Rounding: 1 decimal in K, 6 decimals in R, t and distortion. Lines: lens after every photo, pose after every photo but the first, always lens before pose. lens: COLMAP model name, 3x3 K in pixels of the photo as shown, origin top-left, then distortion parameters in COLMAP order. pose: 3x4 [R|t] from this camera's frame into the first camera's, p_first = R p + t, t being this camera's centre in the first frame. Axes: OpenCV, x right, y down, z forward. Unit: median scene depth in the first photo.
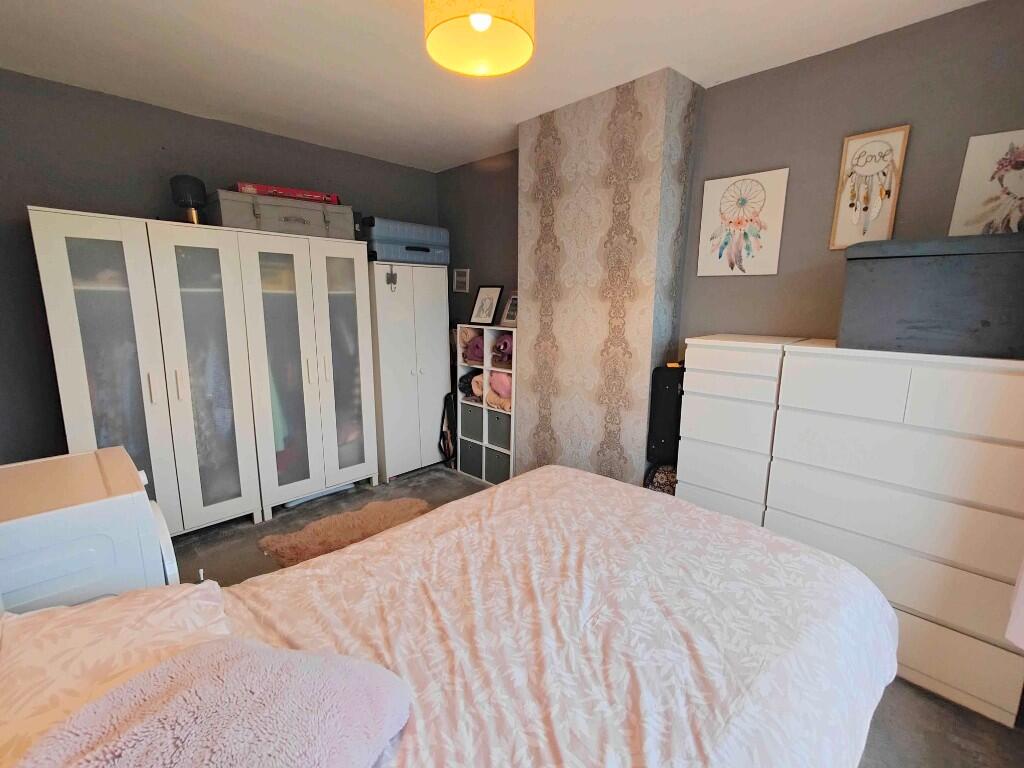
lens RADIAL K [[454.7, 0, 510.4], [0, 454.7, 379.0], [0, 0, 1]] dist [0.011042, 0.000075]
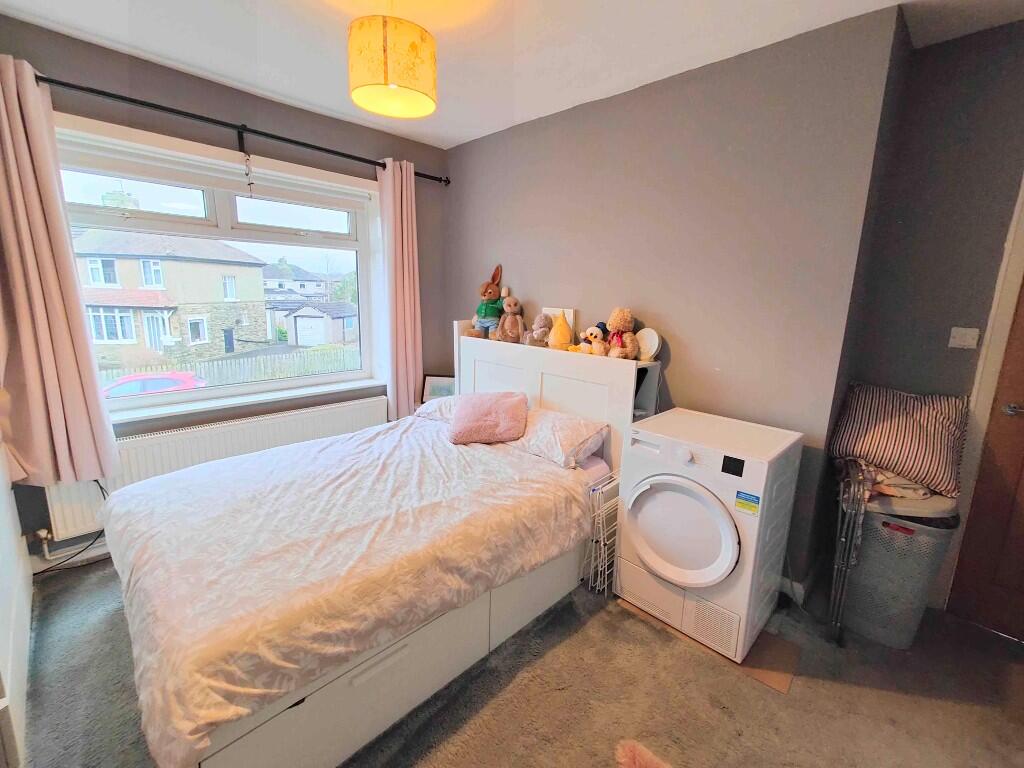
lens RADIAL K [[454.7, 0, 510.4], [0, 454.7, 379.0], [0, 0, 1]] dist [0.011042, 0.000075]
pose [[-0.999347, -0.035727, -0.005467, -0.371647], [-0.035287, 0.931733, 0.361426, -0.424472], [-0.007819, 0.361382, -0.932385, 2.255183]]
